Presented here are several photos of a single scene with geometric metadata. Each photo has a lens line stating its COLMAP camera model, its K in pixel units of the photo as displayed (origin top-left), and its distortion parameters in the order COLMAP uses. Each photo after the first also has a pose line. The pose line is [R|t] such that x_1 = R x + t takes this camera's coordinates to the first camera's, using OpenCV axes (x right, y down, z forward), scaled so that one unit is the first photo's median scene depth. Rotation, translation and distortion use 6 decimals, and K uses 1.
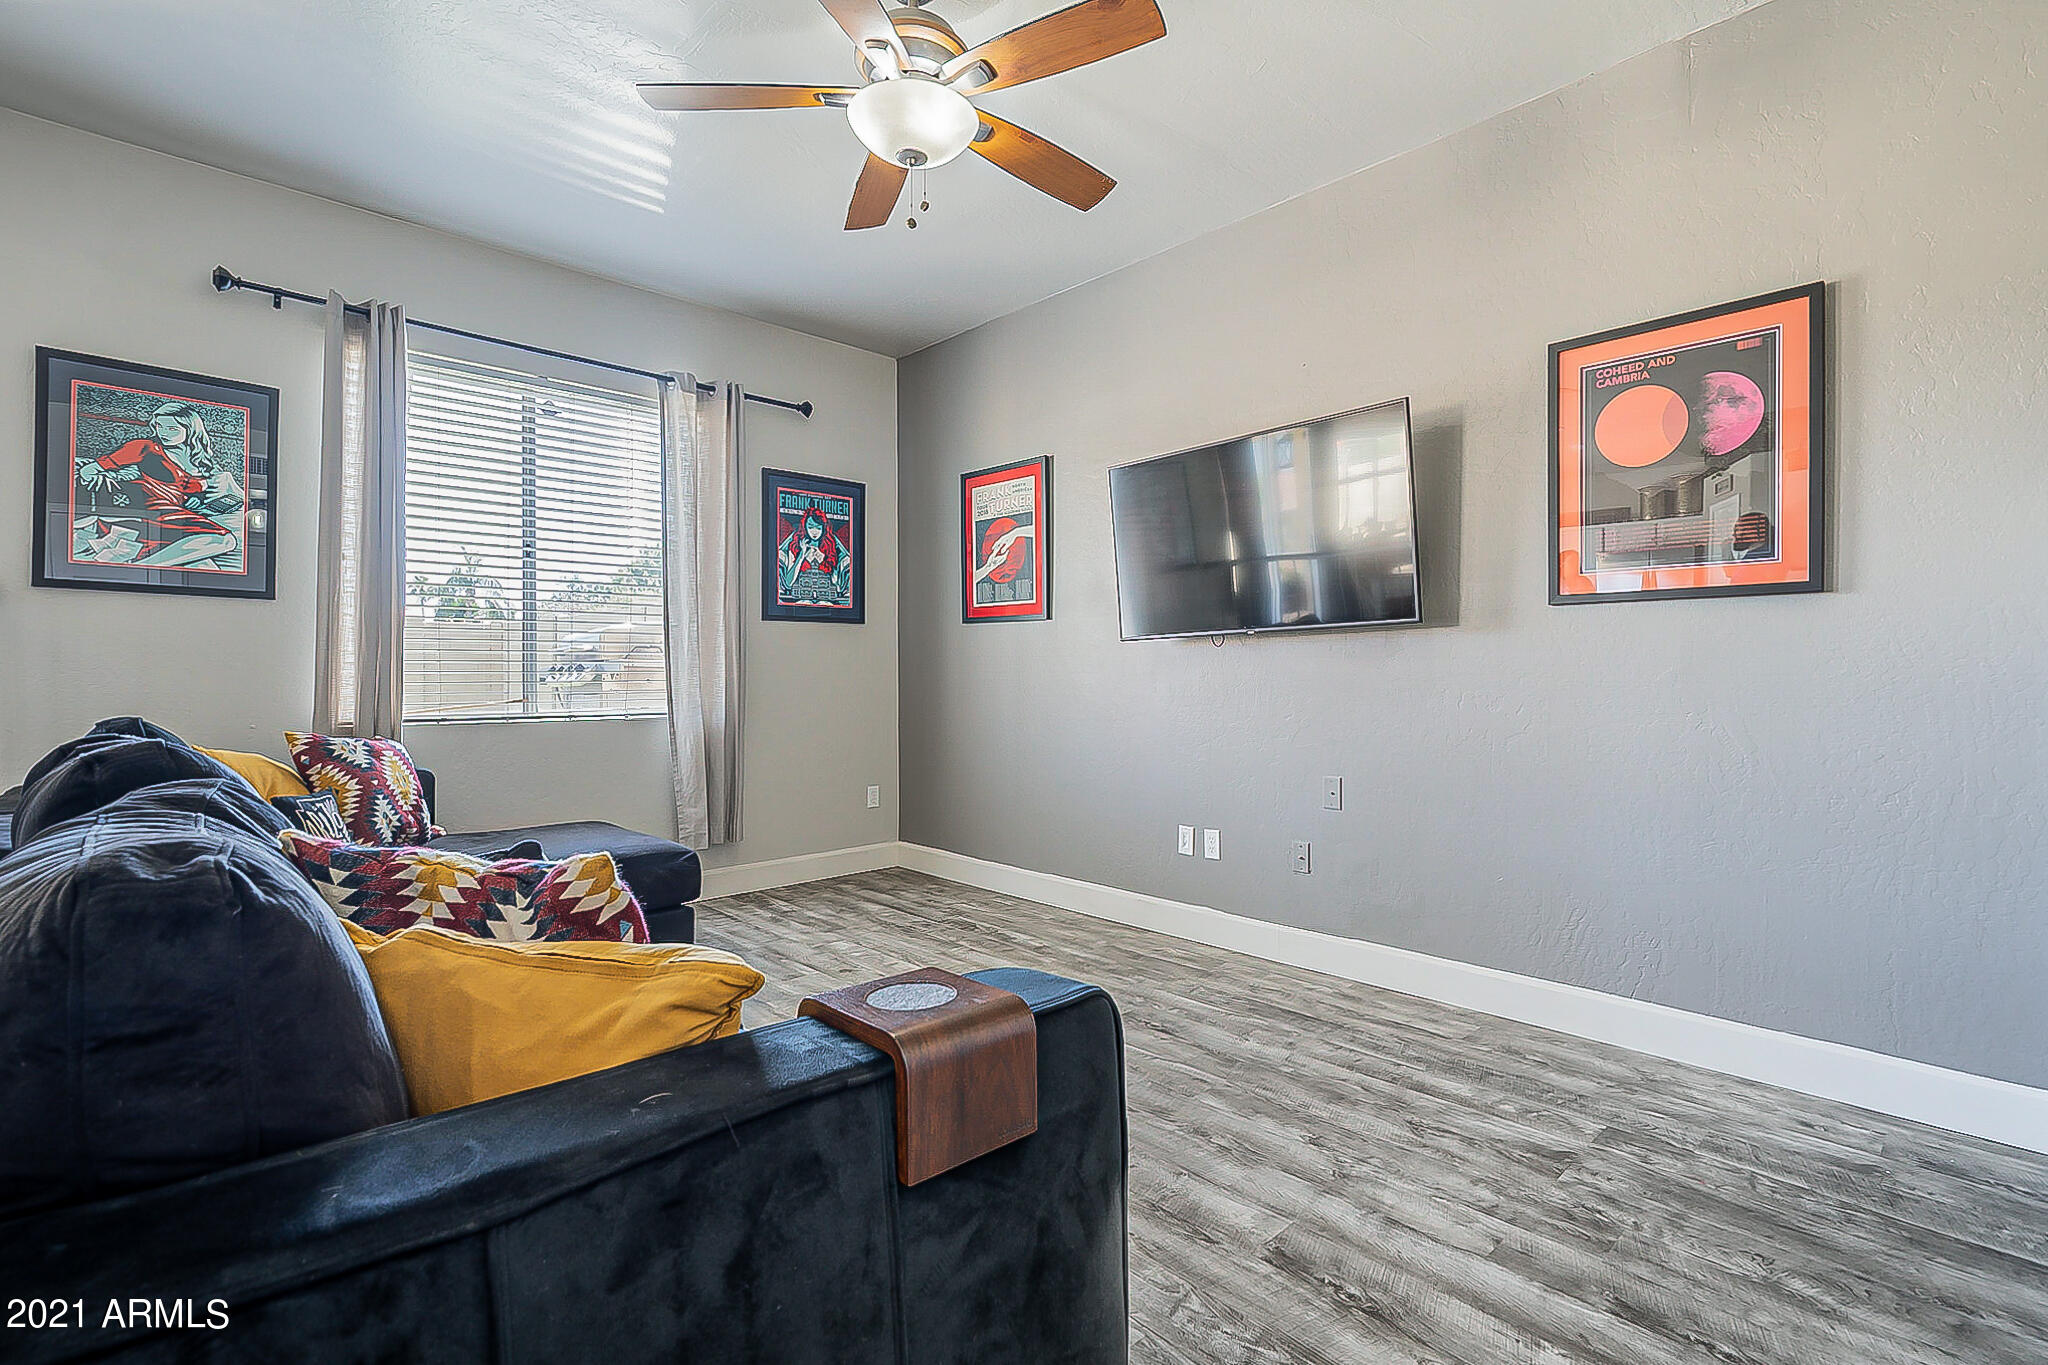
lens RADIAL K [[949.5, 0, 1022.1], [0, 949.5, 672.8], [0, 0, 1]] dist [-0.000721, -0.000095]
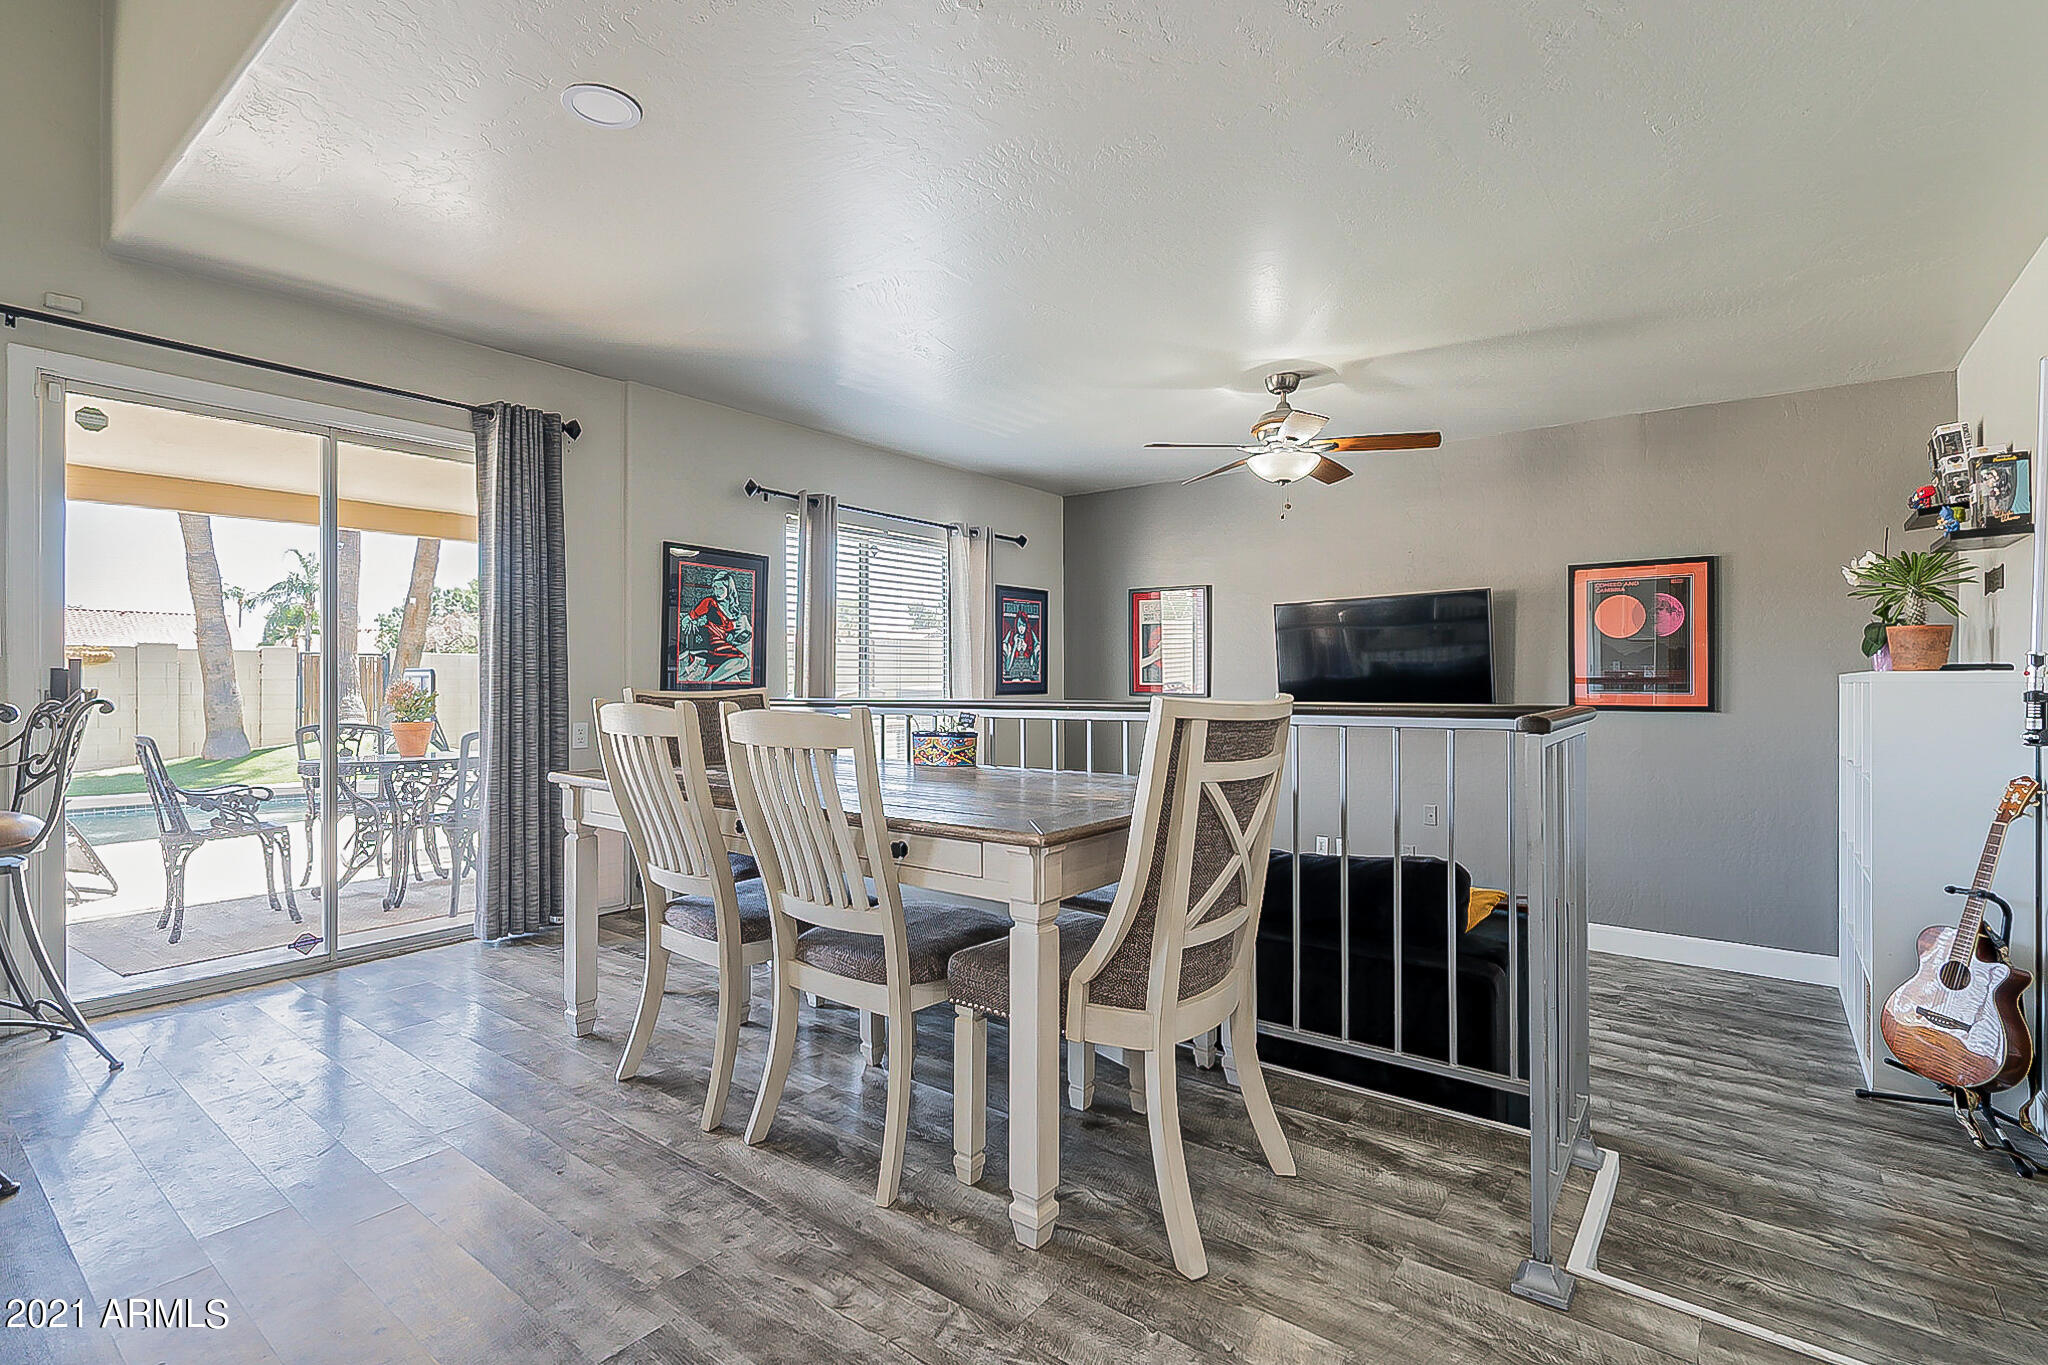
lens RADIAL K [[949.5, 0, 1022.1], [0, 949.5, 672.8], [0, 0, 1]] dist [-0.000721, -0.000095]
pose [[0.987407, 0.000582, 0.158200, -0.655018], [0.000473, 0.999978, -0.006628, -0.113868], [-0.158200, 0.006619, 0.987385, -0.530871]]
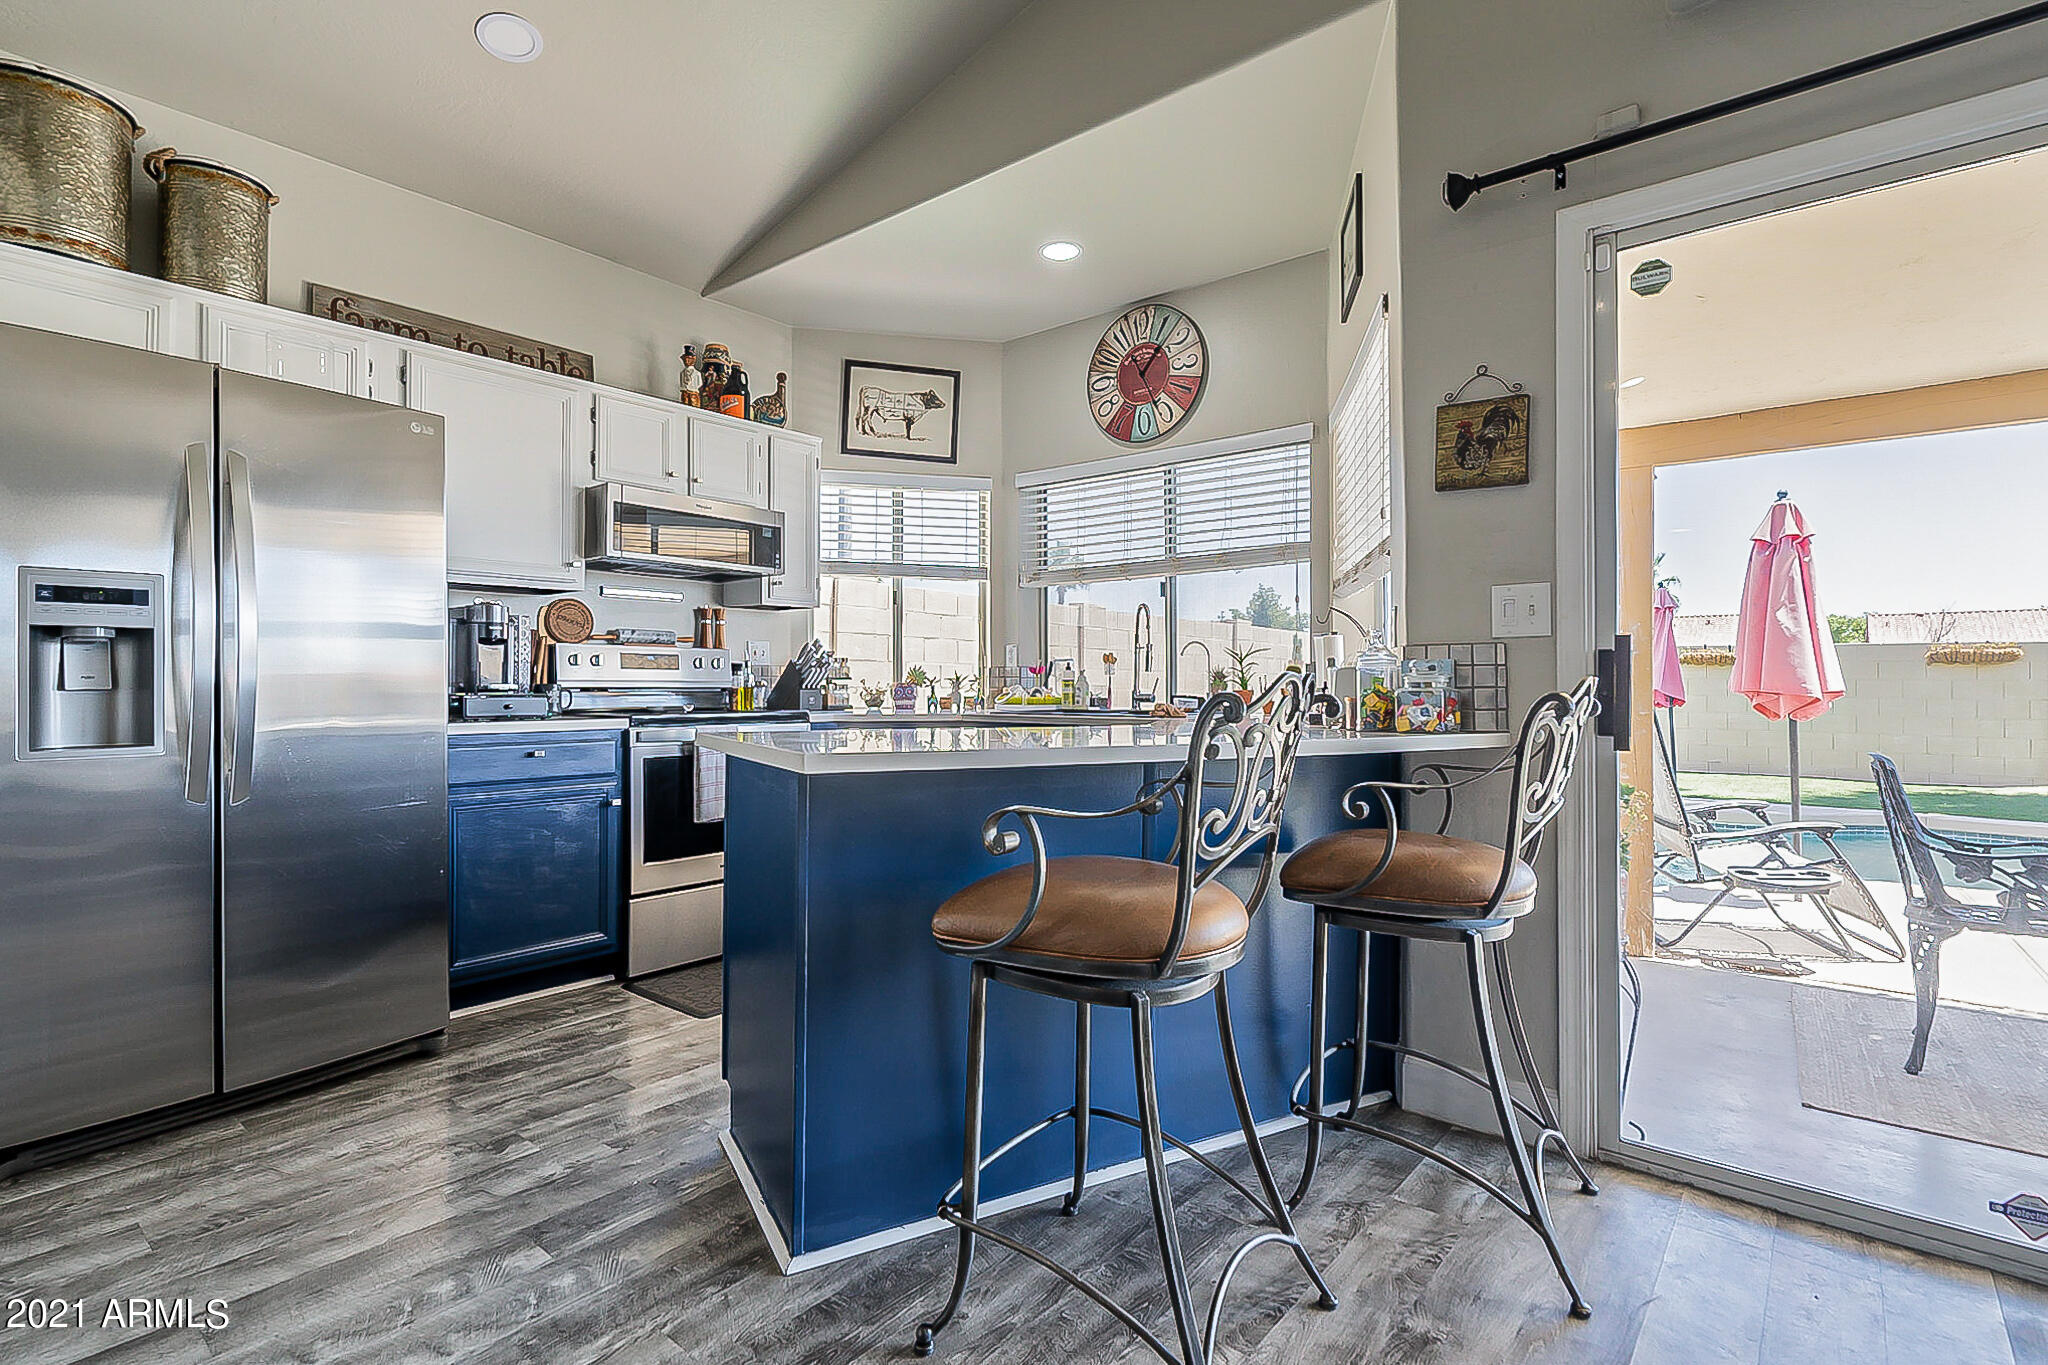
lens RADIAL K [[958.5, 0, 1029.8], [0, 958.5, 679.3], [0, 0, 1]] dist [0.001191, -0.000462]
pose [[0.117680, -0.002215, -0.993049, -0.830211], [-0.002096, 0.999995, -0.002479, -0.103267], [0.993049, 0.002373, 0.117674, 0.045562]]
